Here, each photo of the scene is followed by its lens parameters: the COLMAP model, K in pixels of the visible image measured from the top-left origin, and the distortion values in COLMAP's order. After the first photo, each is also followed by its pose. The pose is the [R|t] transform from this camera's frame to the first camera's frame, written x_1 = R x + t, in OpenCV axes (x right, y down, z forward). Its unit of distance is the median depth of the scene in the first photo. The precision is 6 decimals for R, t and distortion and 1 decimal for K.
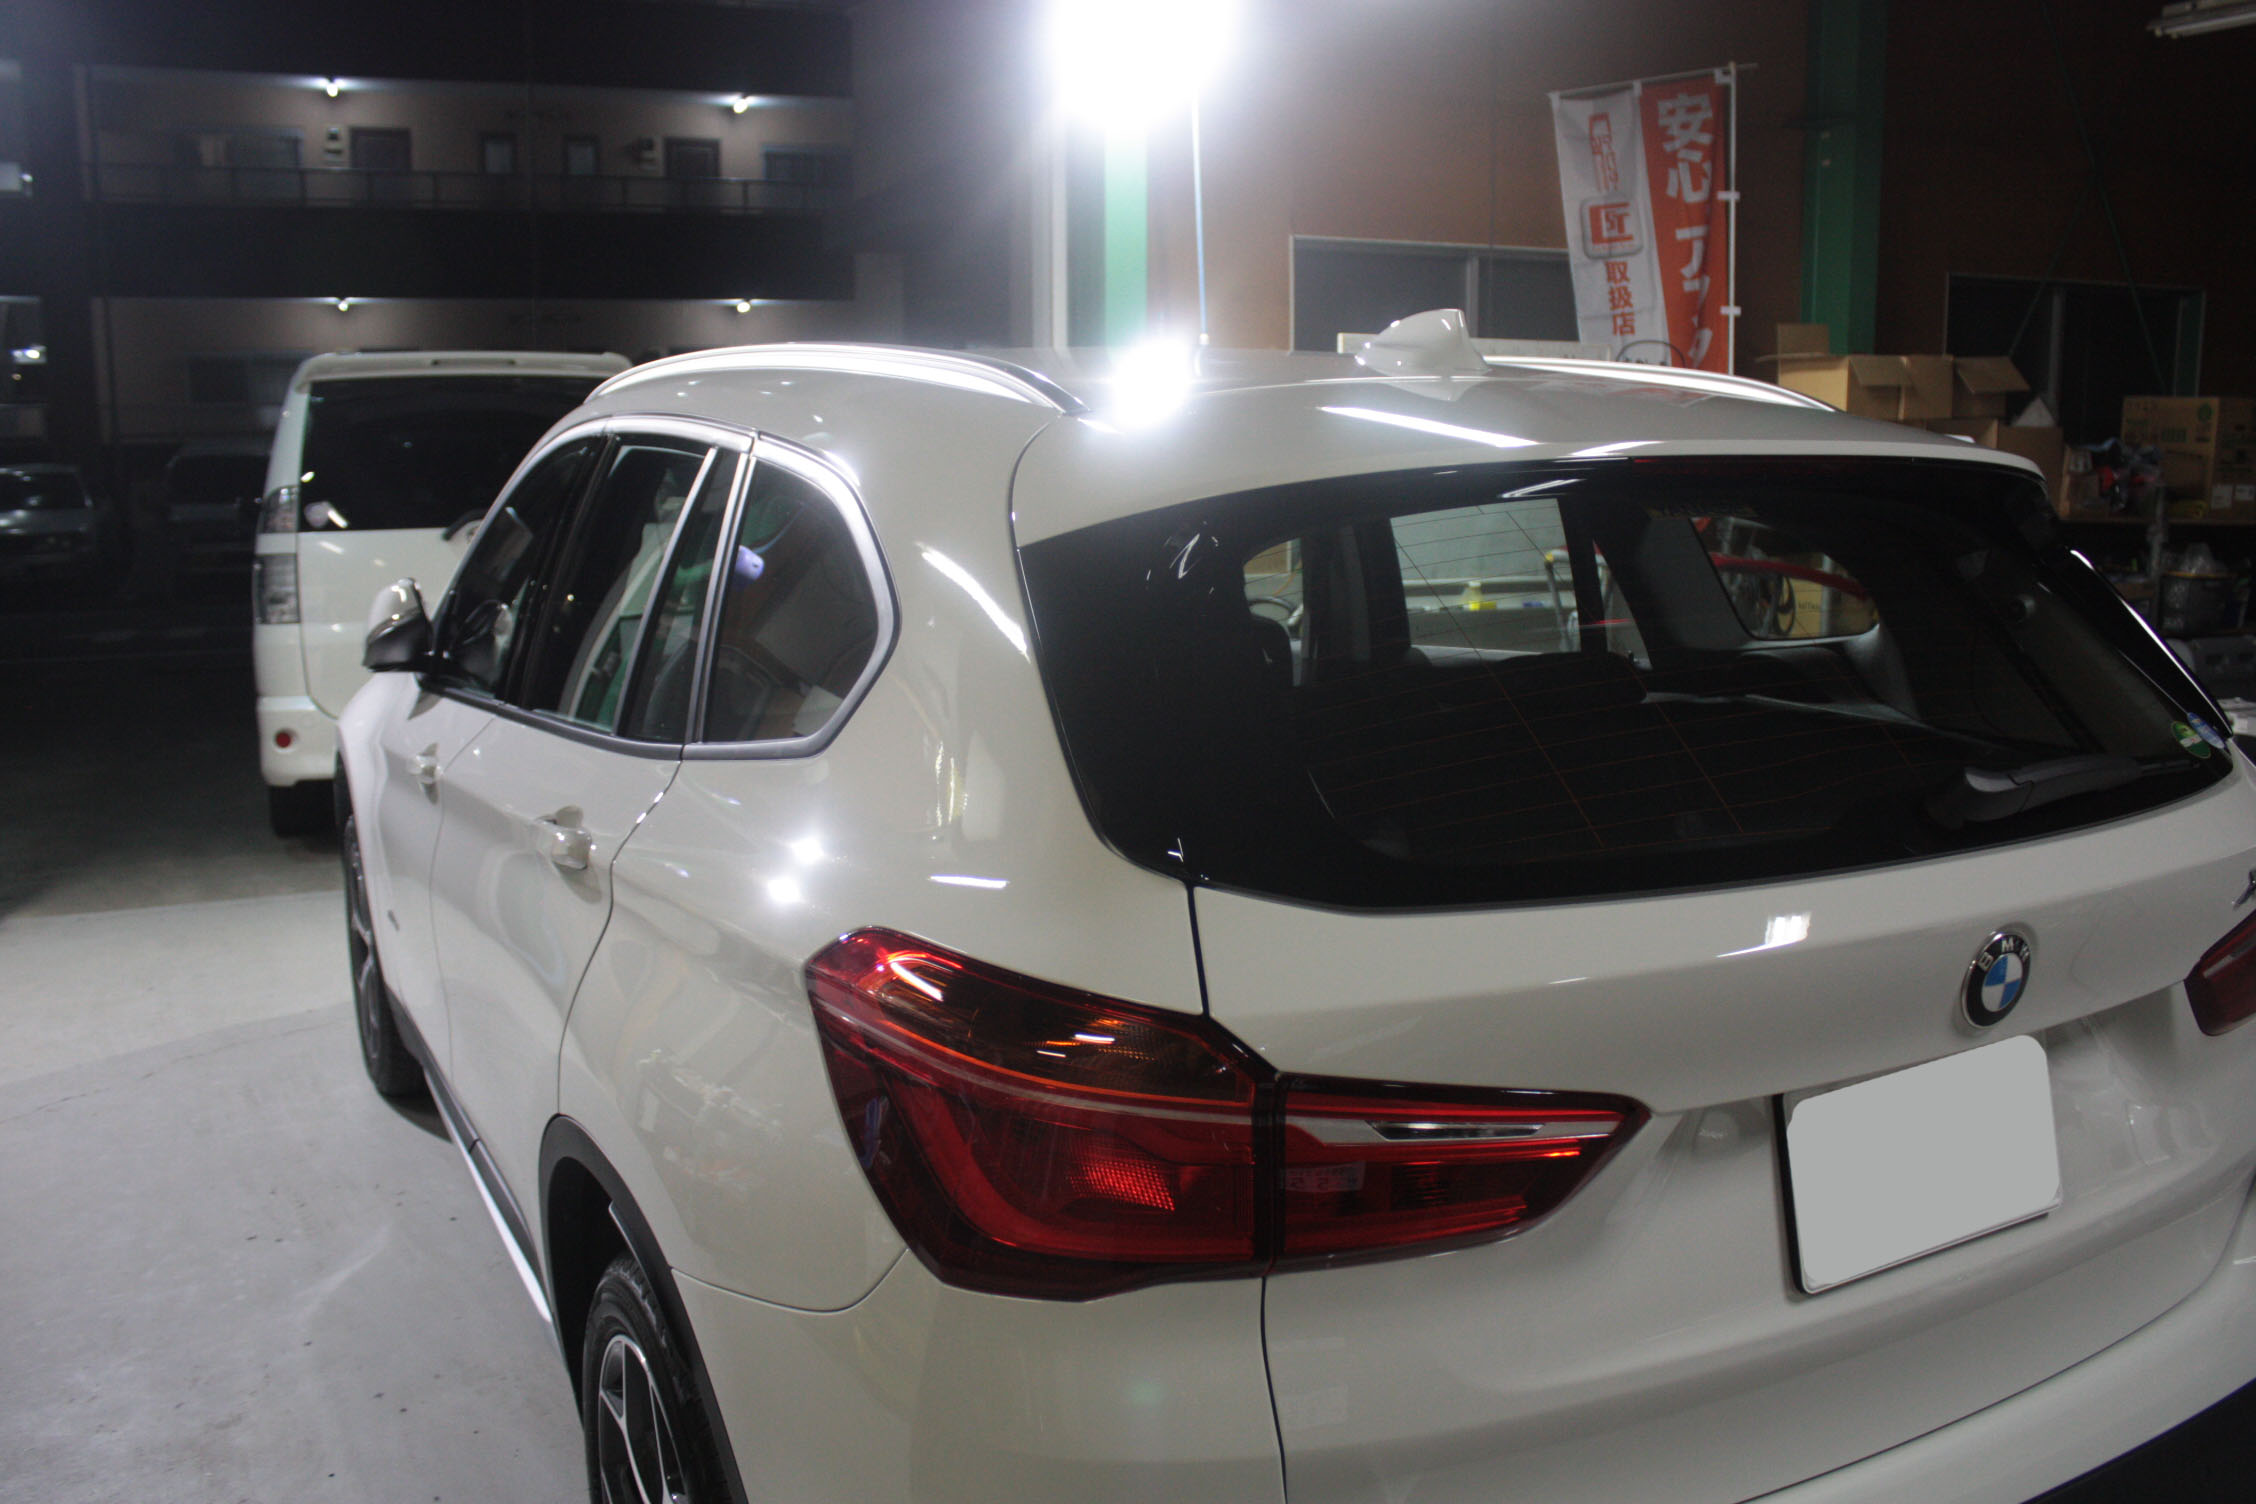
lens RADIAL K [[1876.4, 0, 1139.8], [0, 1876.4, 717.4], [0, 0, 1]] dist [-0.153359, 0.129714]
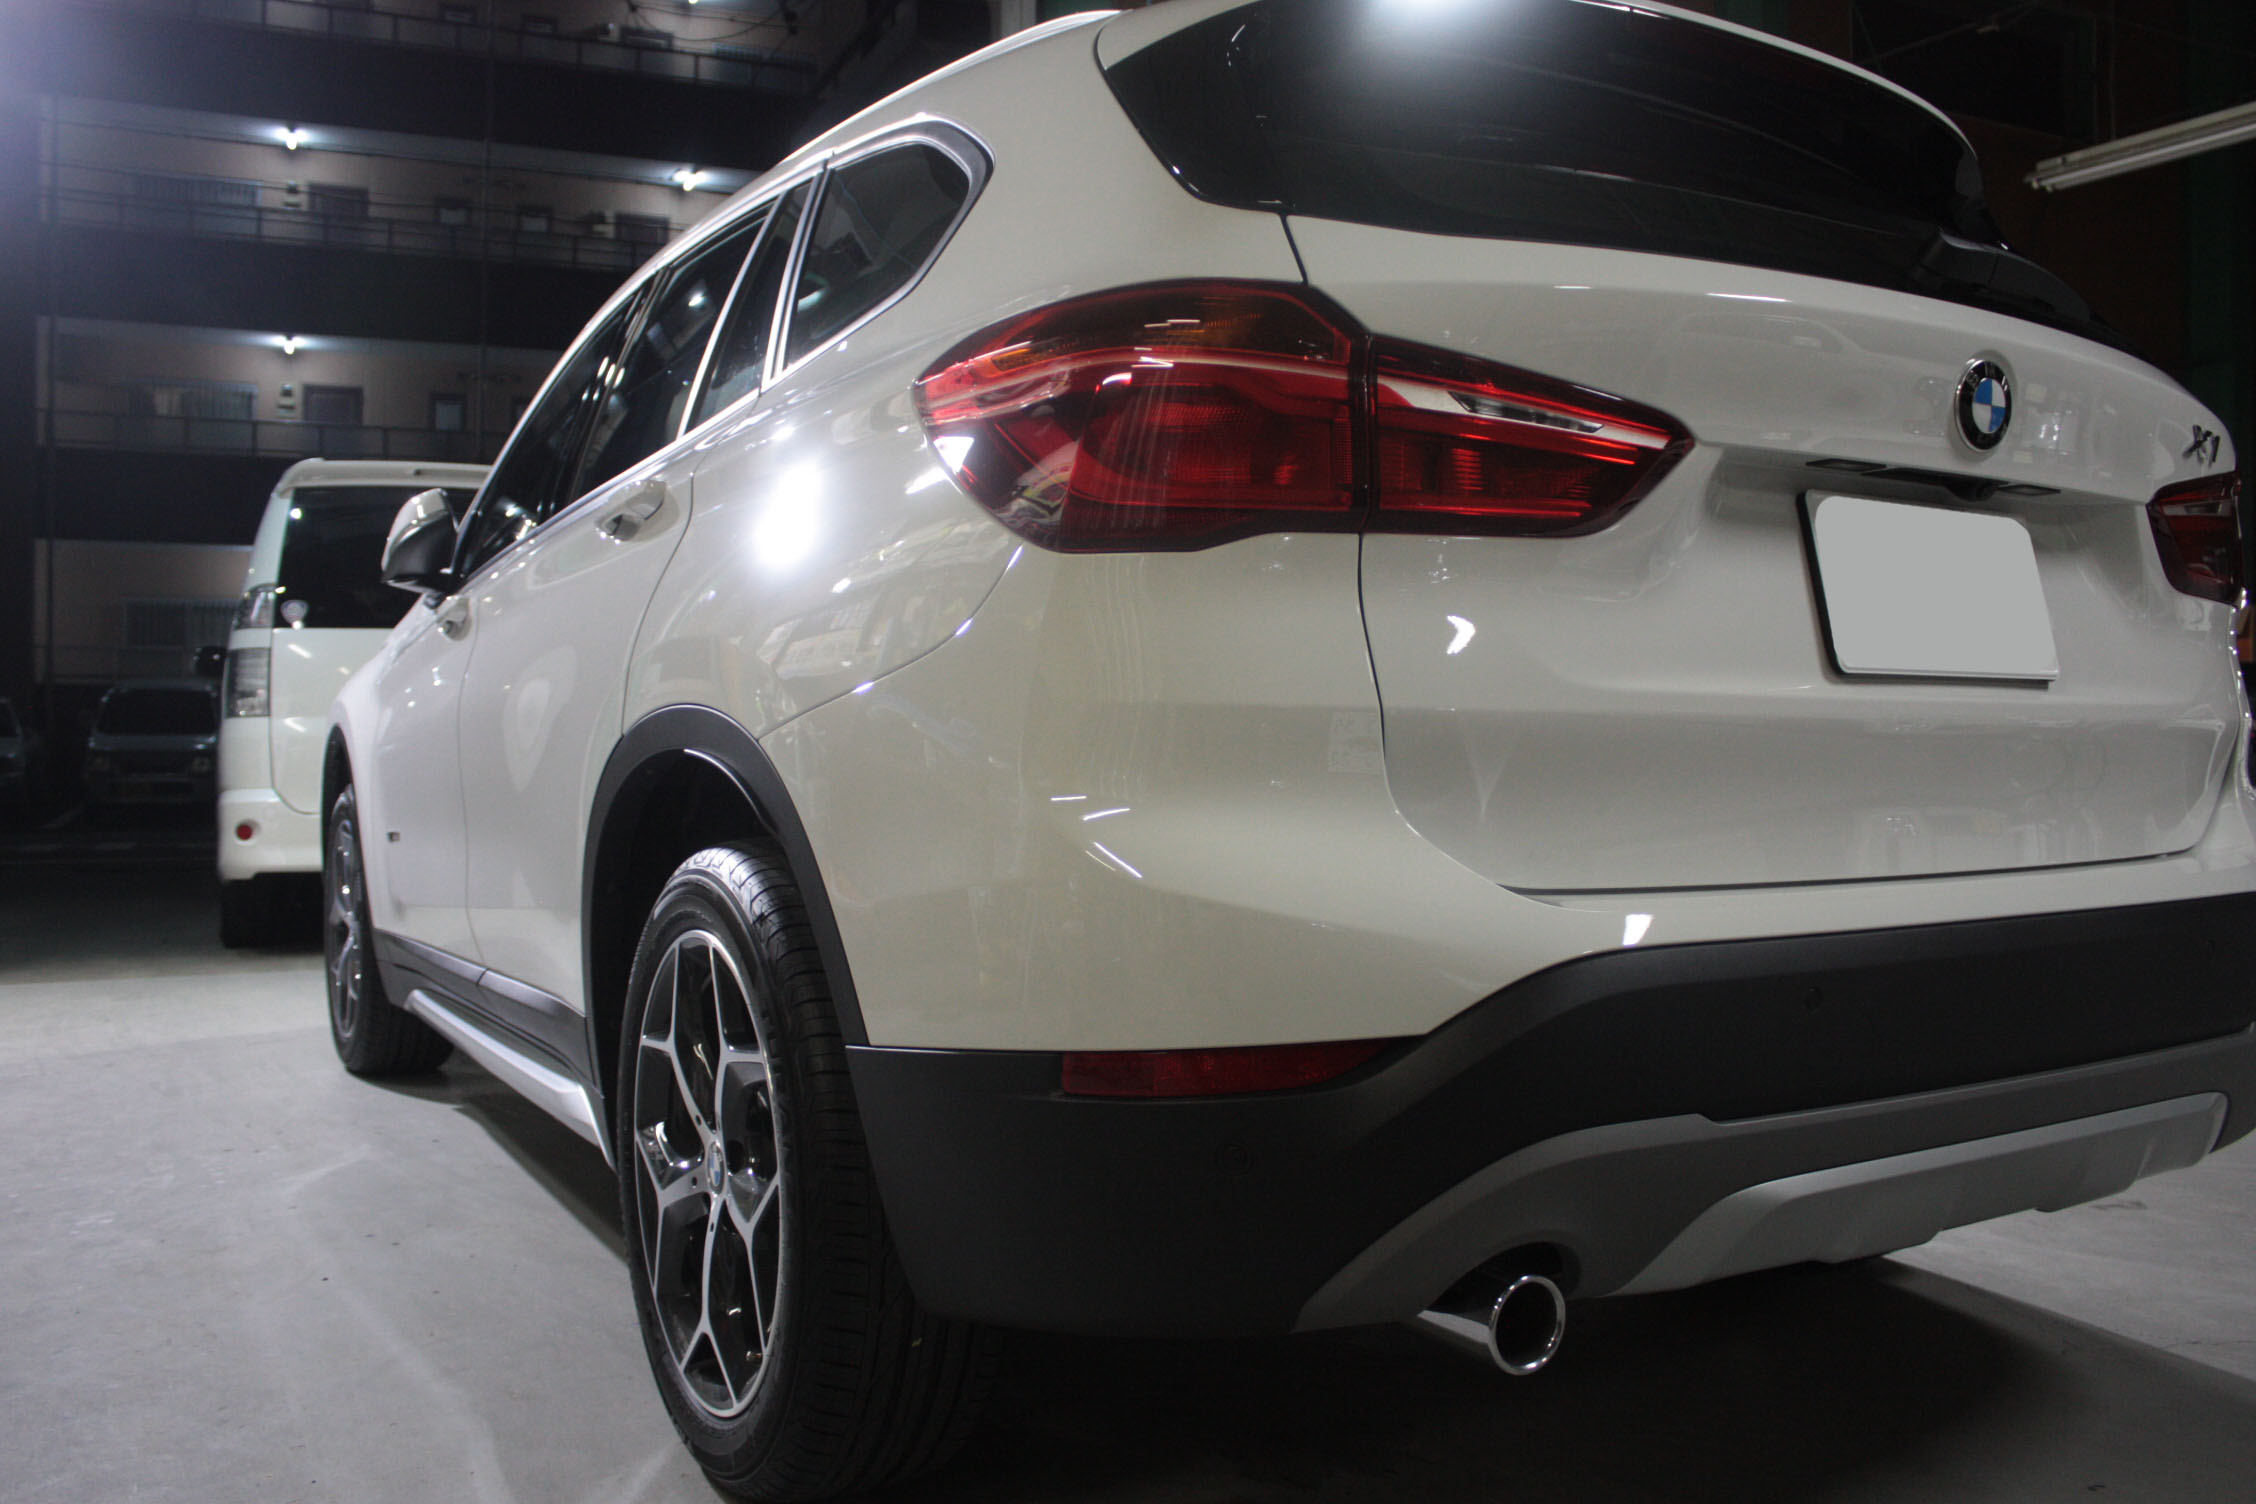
lens RADIAL K [[1876.4, 0, 1139.8], [0, 1876.4, 717.4], [0, 0, 1]] dist [-0.153359, 0.129714]
pose [[0.999176, 0.003692, 0.040431, -0.020513], [0.002892, 0.986855, -0.161585, 0.113056], [-0.040496, 0.161569, 0.986030, -0.011537]]
